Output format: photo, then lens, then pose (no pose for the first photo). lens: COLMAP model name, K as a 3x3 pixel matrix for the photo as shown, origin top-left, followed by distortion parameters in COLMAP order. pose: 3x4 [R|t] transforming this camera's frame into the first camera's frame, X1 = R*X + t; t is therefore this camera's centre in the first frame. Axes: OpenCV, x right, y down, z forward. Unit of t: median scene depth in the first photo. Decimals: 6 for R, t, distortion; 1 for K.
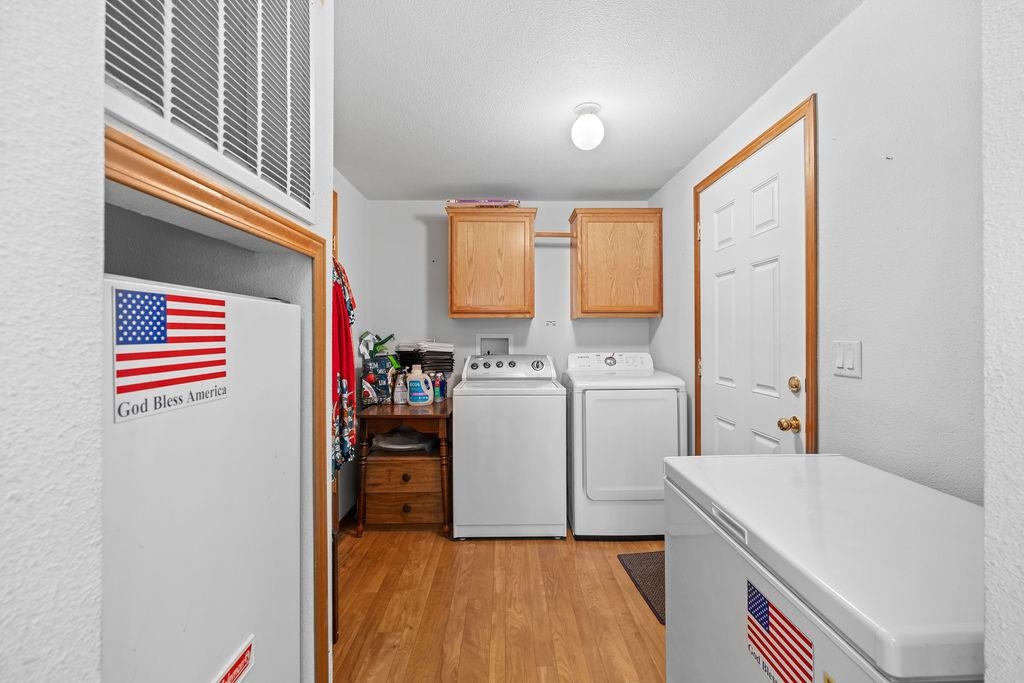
lens RADIAL K [[447.7, 0, 510.0], [0, 447.7, 335.2], [0, 0, 1]] dist [-0.005320, 0.000284]
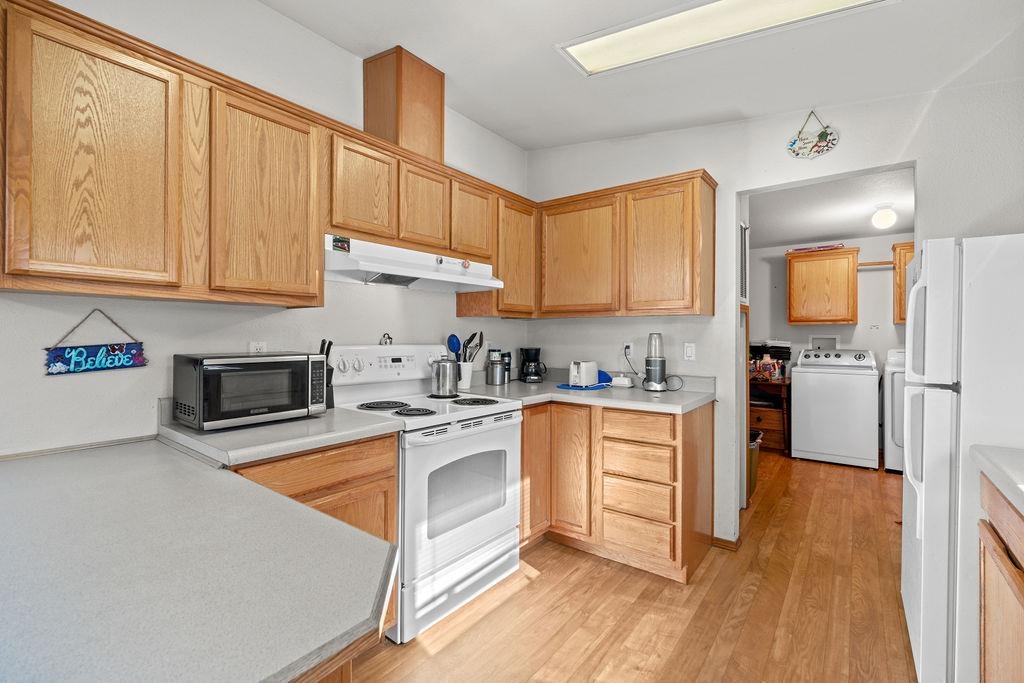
lens RADIAL K [[447.7, 0, 510.0], [0, 447.7, 335.2], [0, 0, 1]] dist [-0.005320, 0.000284]
pose [[0.781947, 0.001790, -0.623342, 0.077242], [0.000039, 0.999996, 0.002920, -0.007167], [0.623345, -0.002307, 0.781944, -0.817231]]
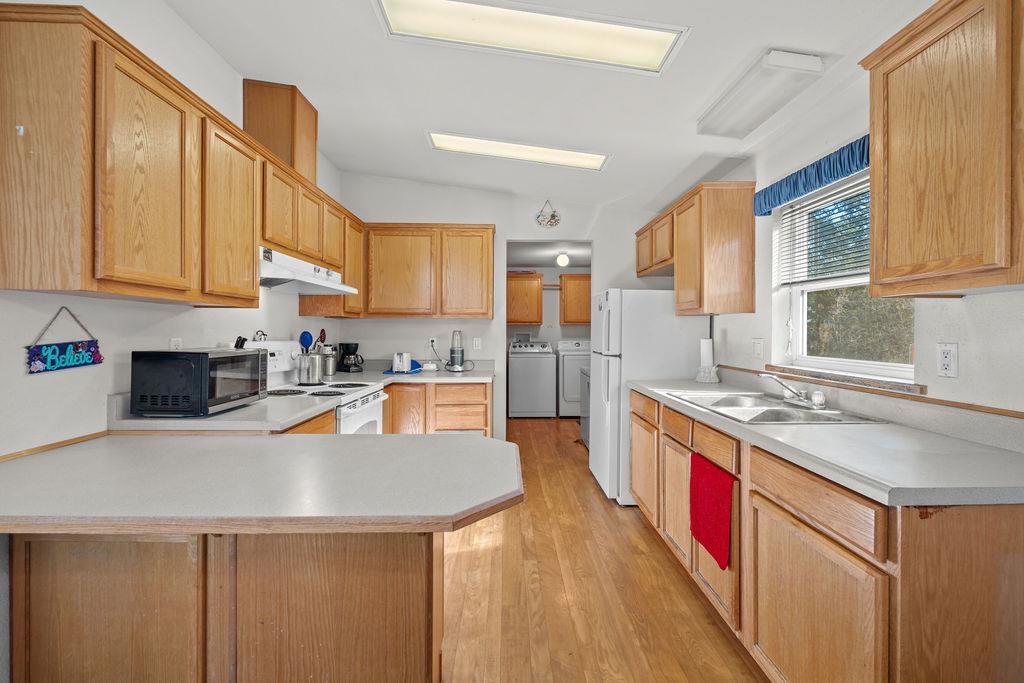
lens RADIAL K [[454.3, 0, 510.2], [0, 454.3, 331.7], [0, 0, 1]] dist [-0.000798, 0.000194]
pose [[0.999983, 0.002933, -0.005132, -0.090188], [-0.002919, 0.999992, 0.002794, -0.009836], [0.005140, -0.002779, 0.999983, -1.203203]]
